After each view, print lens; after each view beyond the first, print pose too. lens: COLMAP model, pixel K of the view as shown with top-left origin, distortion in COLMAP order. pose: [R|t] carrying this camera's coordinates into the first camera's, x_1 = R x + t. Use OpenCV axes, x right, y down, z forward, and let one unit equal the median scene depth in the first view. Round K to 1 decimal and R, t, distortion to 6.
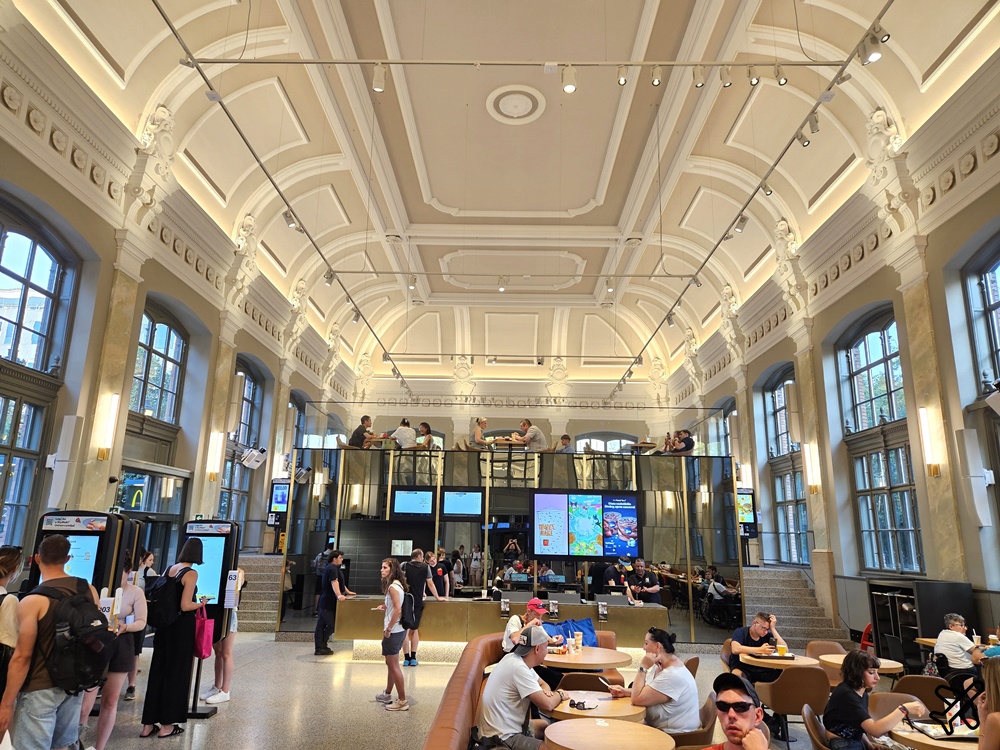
lens RADIAL K [[668.6, 0, 490.3], [0, 668.6, 384.1], [0, 0, 1]] dist [0.089633, -0.078539]
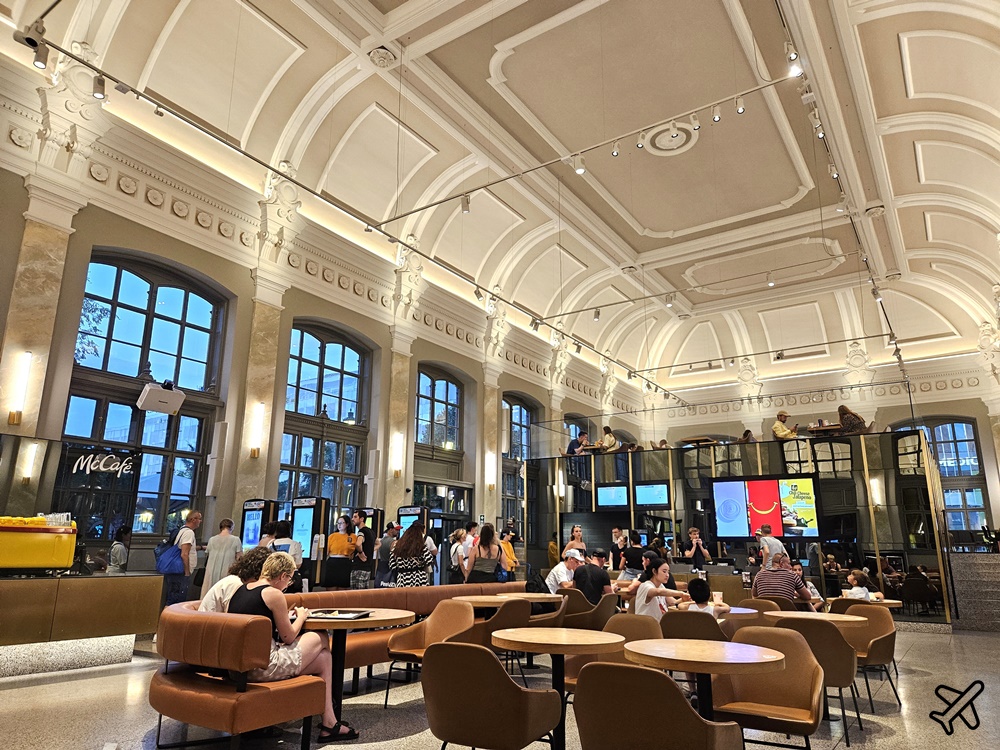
lens RADIAL K [[668.6, 0, 490.3], [0, 668.6, 384.1], [0, 0, 1]] dist [0.089633, -0.078539]
pose [[0.836106, -0.147348, -0.528408, 0.336757], [0.132523, 0.988974, -0.066085, 0.025118], [0.532319, -0.014772, 0.846415, -0.121986]]
